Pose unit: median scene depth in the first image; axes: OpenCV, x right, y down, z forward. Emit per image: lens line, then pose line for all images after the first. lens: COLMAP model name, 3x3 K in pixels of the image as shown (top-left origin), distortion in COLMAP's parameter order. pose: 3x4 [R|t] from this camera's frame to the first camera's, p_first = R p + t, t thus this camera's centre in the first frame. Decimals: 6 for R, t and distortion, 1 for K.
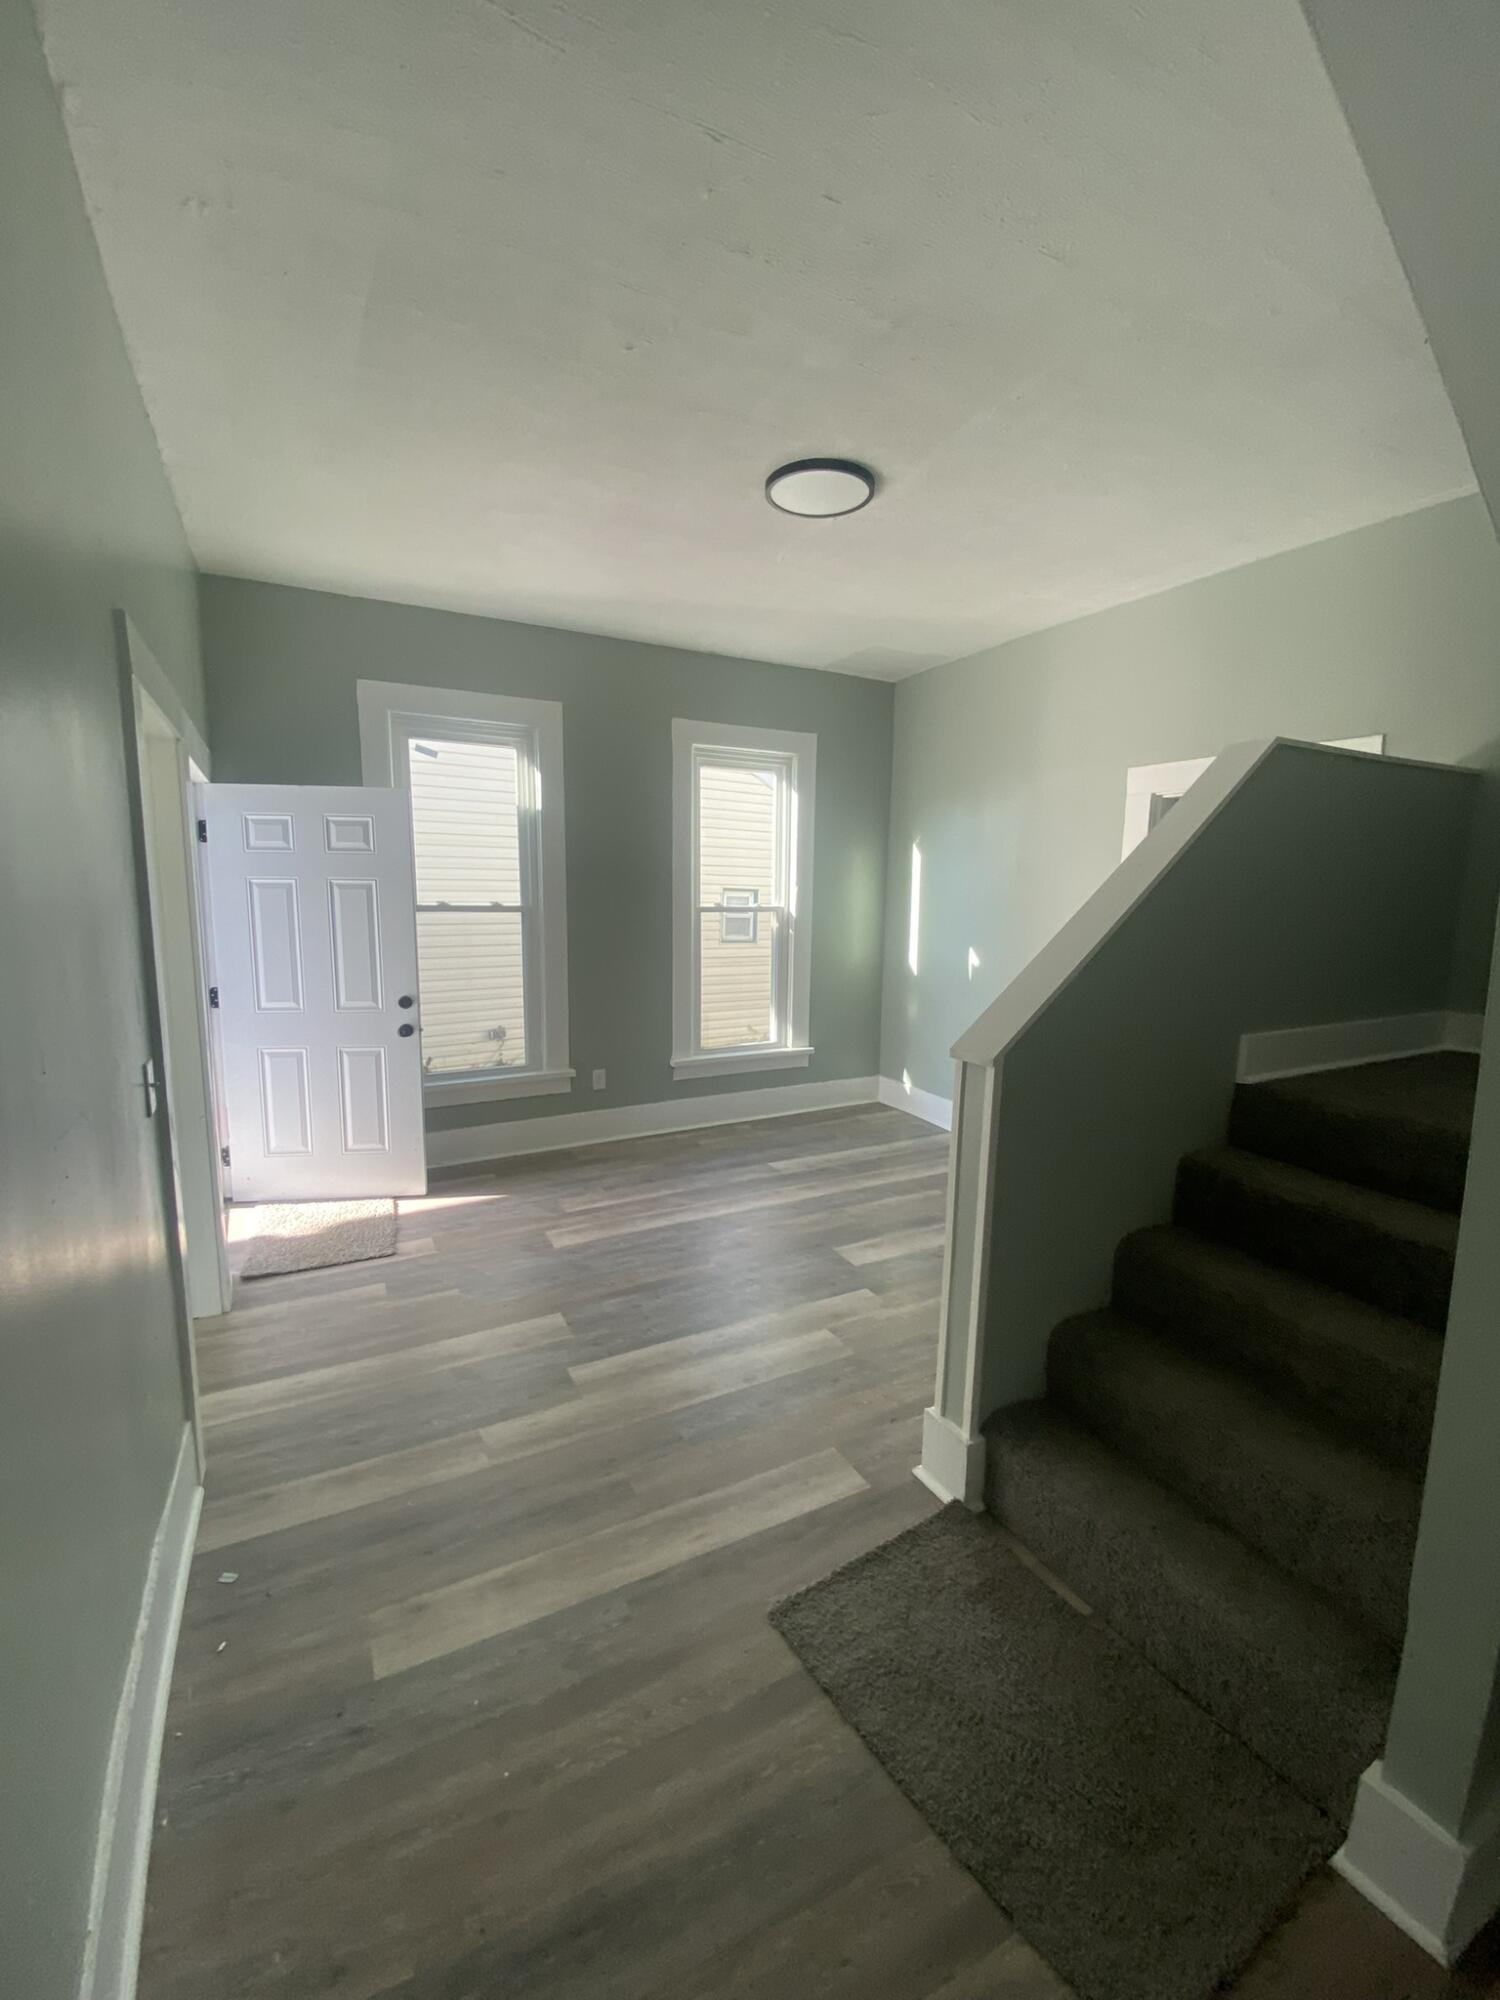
lens RADIAL K [[864.0, 0, 793.1], [0, 864.0, 1002.5], [0, 0, 1]] dist [0.031145, -0.042539]
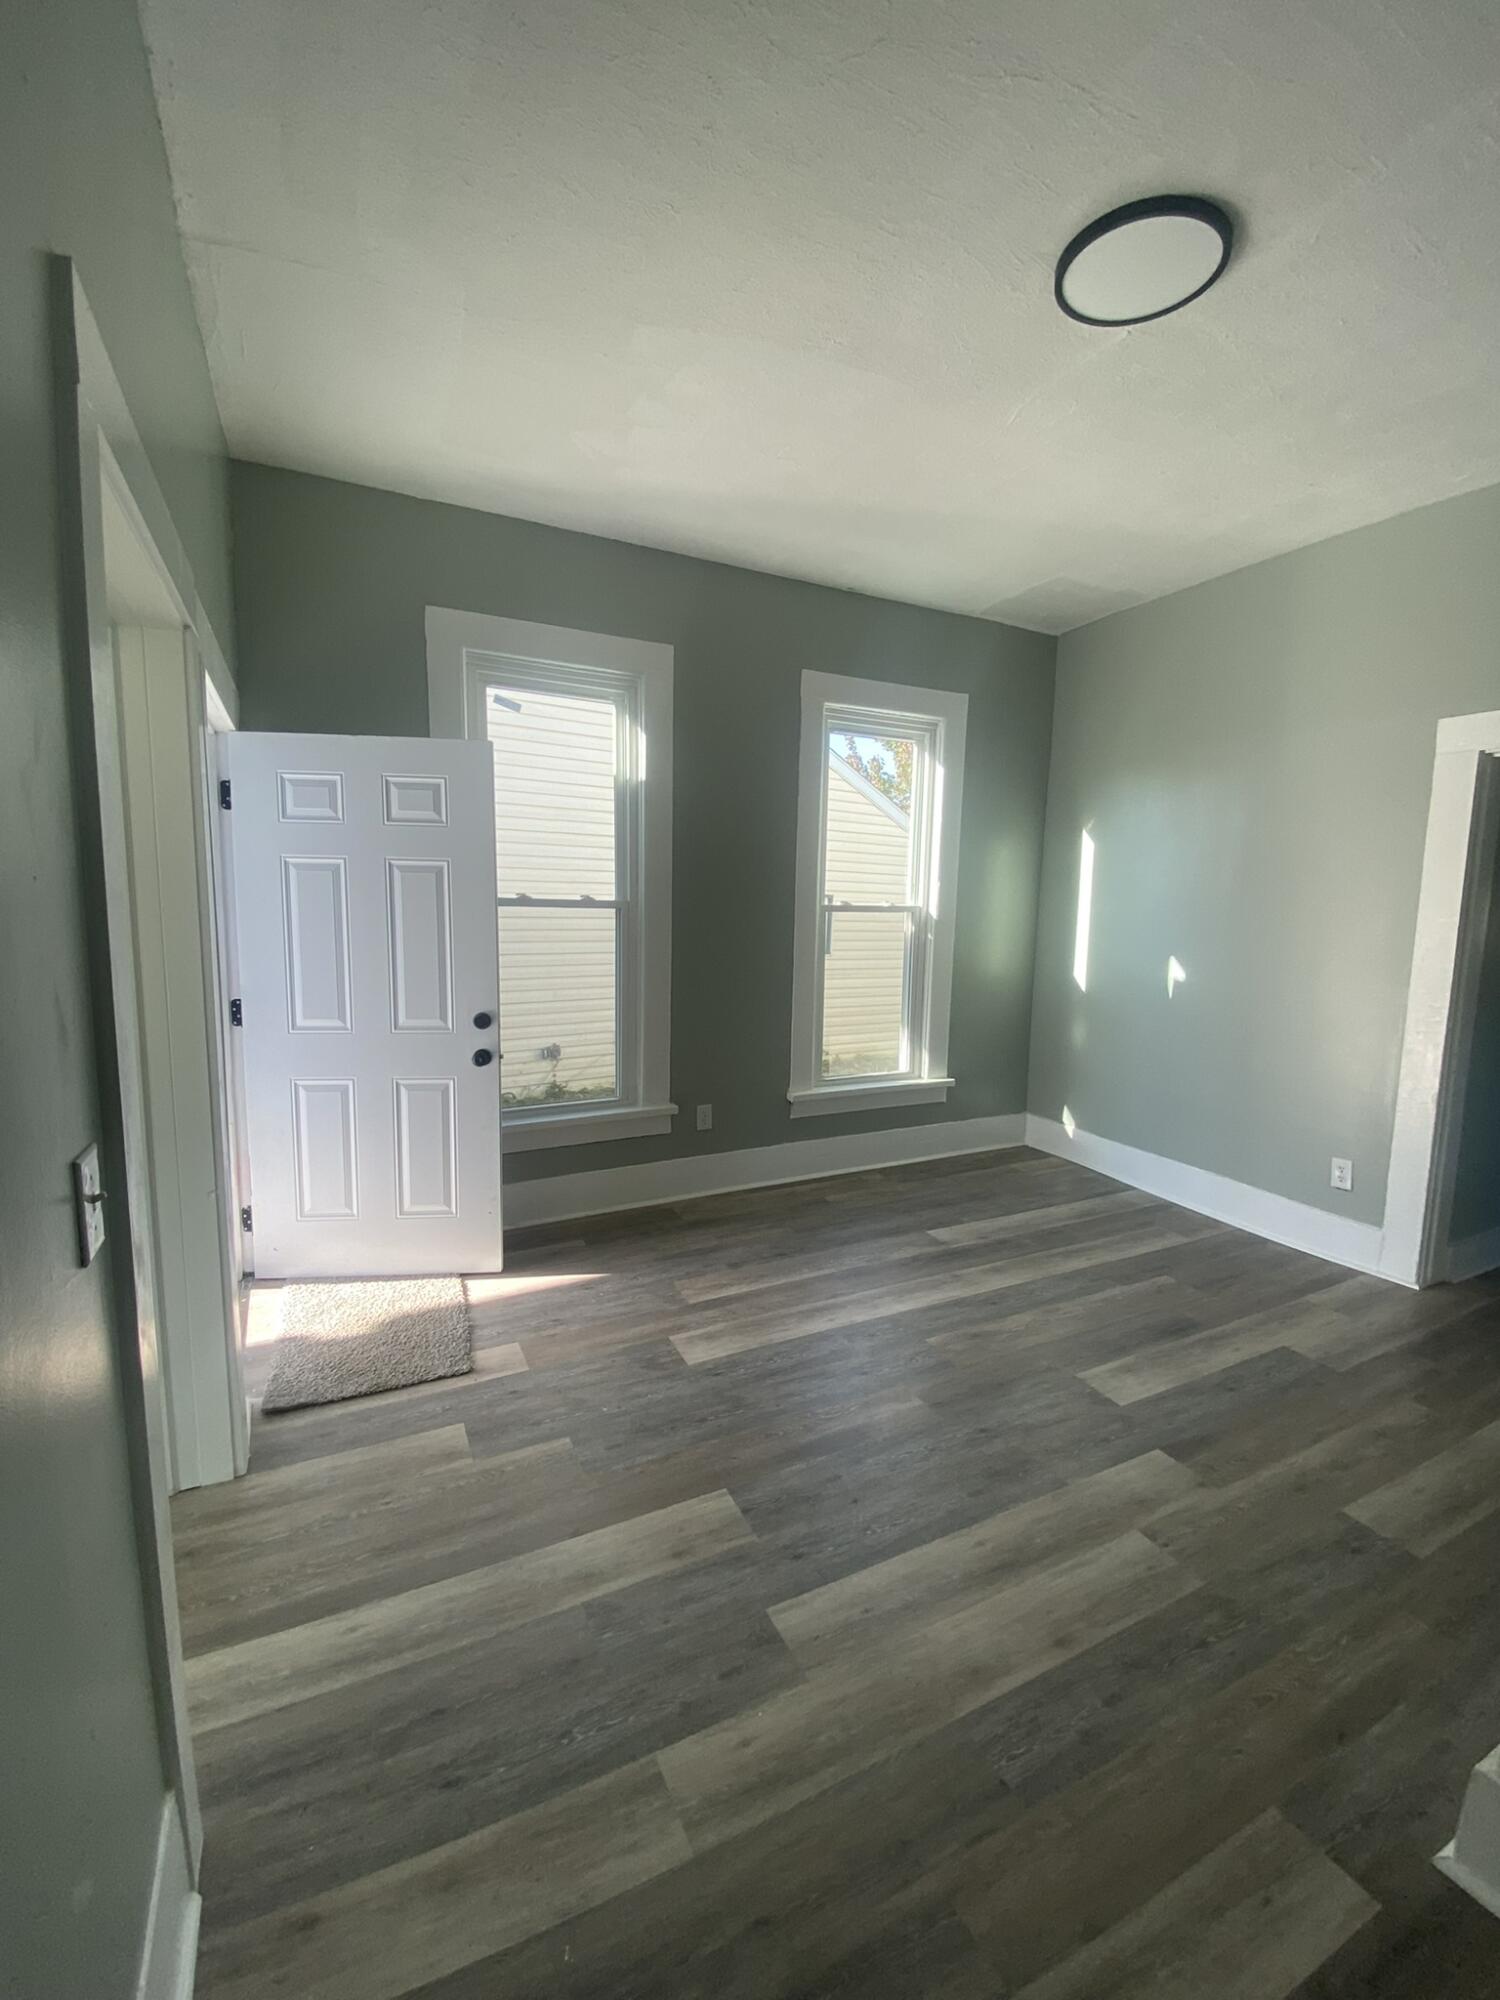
lens RADIAL K [[809.2, 0, 750.0], [0, 809.2, 1000.0], [0, 0, 1]] dist [0.019373, -0.019963]
pose [[0.999414, 0.009940, -0.032758, -0.177889], [-0.010555, 0.999770, -0.018665, -0.007402], [0.032565, 0.019000, 0.999289, 0.278360]]
